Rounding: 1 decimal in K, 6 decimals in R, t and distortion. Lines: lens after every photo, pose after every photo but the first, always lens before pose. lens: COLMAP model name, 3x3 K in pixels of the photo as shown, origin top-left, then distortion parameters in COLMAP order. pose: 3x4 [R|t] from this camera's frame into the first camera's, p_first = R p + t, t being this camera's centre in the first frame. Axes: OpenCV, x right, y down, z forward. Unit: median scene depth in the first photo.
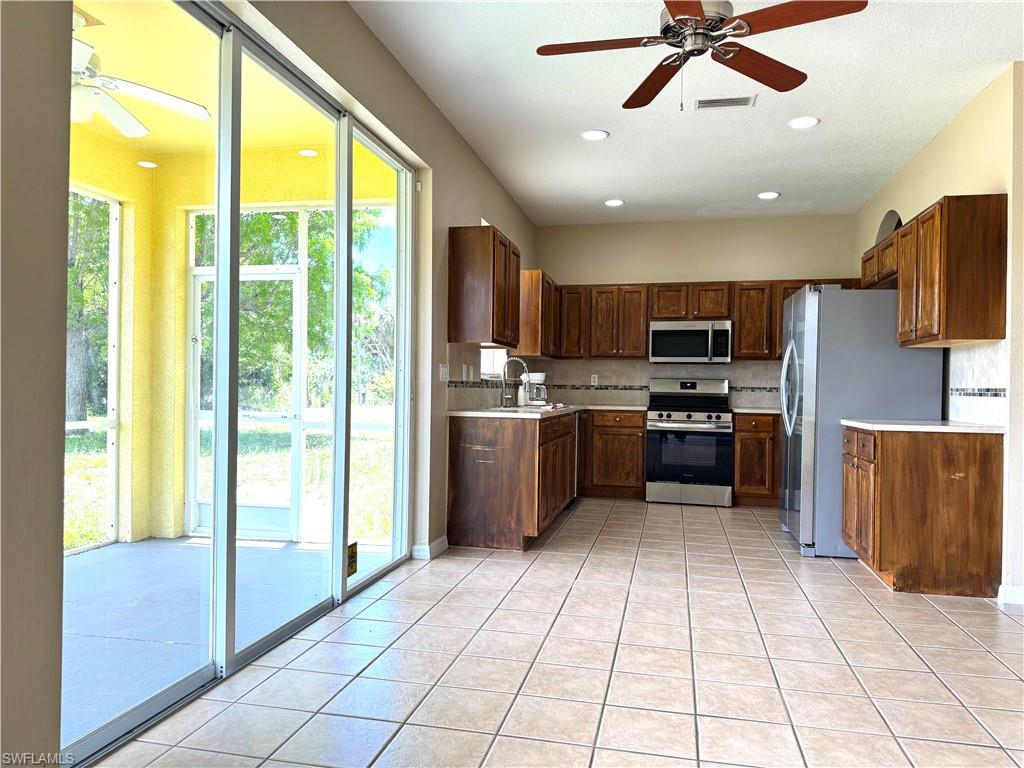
lens RADIAL K [[710.6, 0, 511.0], [0, 710.6, 386.9], [0, 0, 1]] dist [0.149459, -0.235703]
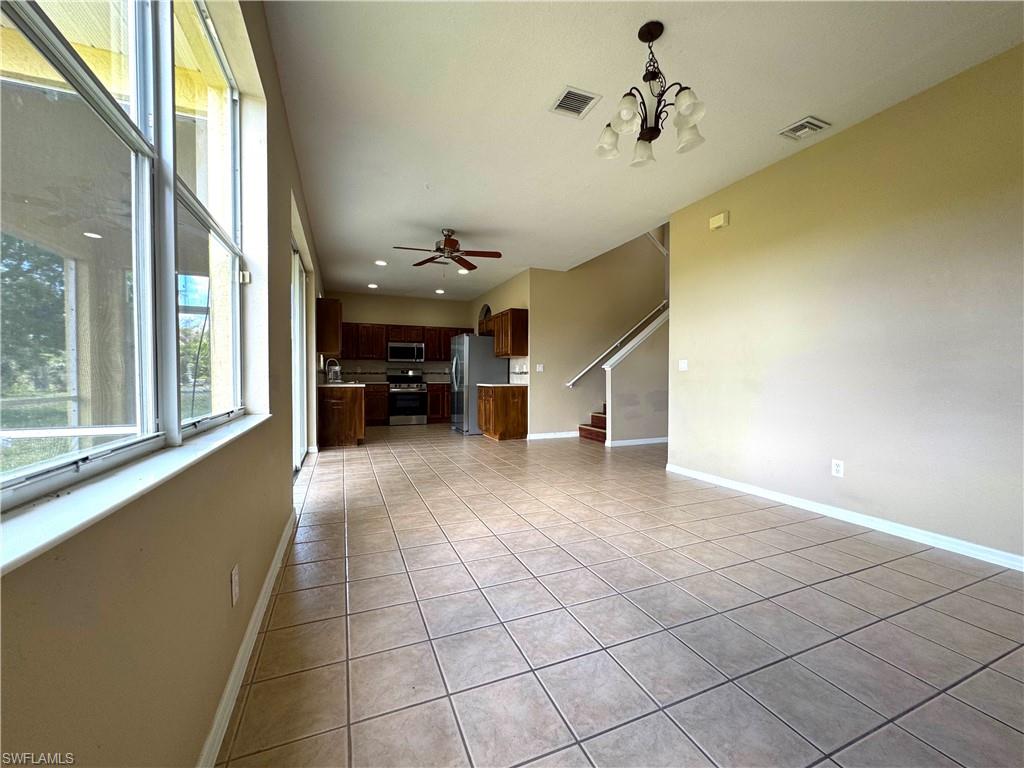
lens RADIAL K [[412.4, 0, 512.0], [0, 412.4, 384.0], [0, 0, 1]] dist [-0.002529, -0.000130]
pose [[0.814493, -0.022396, 0.579740, -0.237025], [0.007479, 0.999577, 0.028107, 0.002133], [-0.580125, -0.018557, 0.814316, -0.237095]]
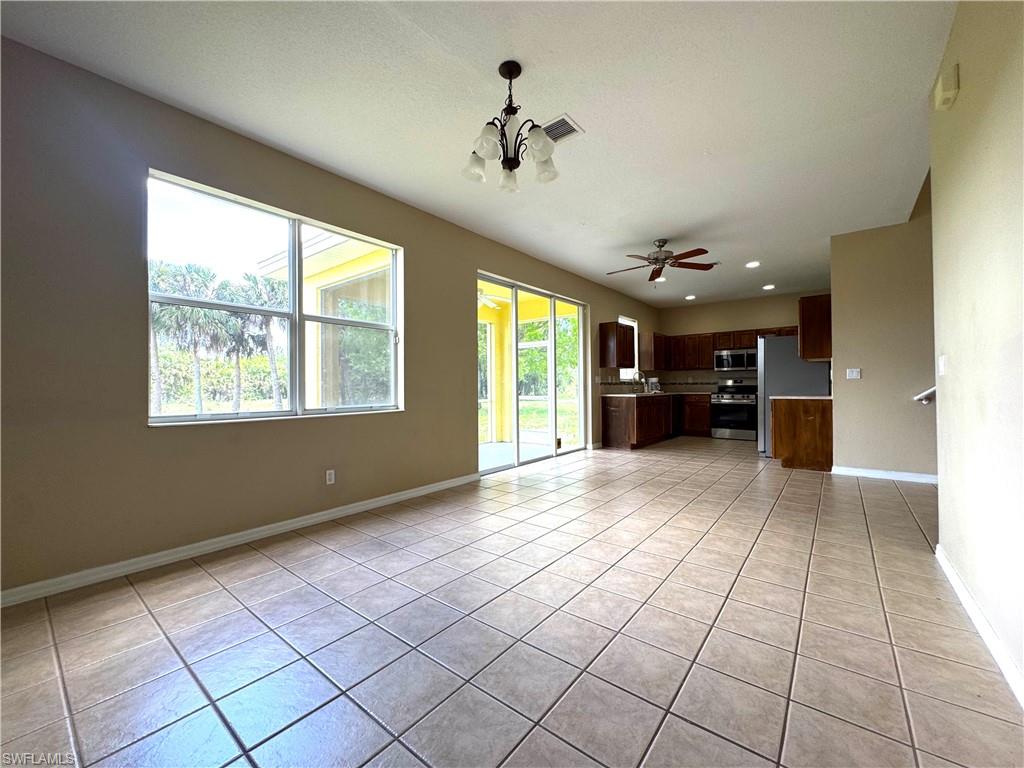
lens RADIAL K [[410.0, 0, 509.7], [0, 410.0, 387.4], [0, 0, 1]] dist [-0.001882, -0.000111]
pose [[0.898017, -0.021665, -0.439426, 0.193263], [0.022109, 0.999747, -0.004107, 0.005367], [0.439404, -0.006027, 0.898269, -0.342083]]
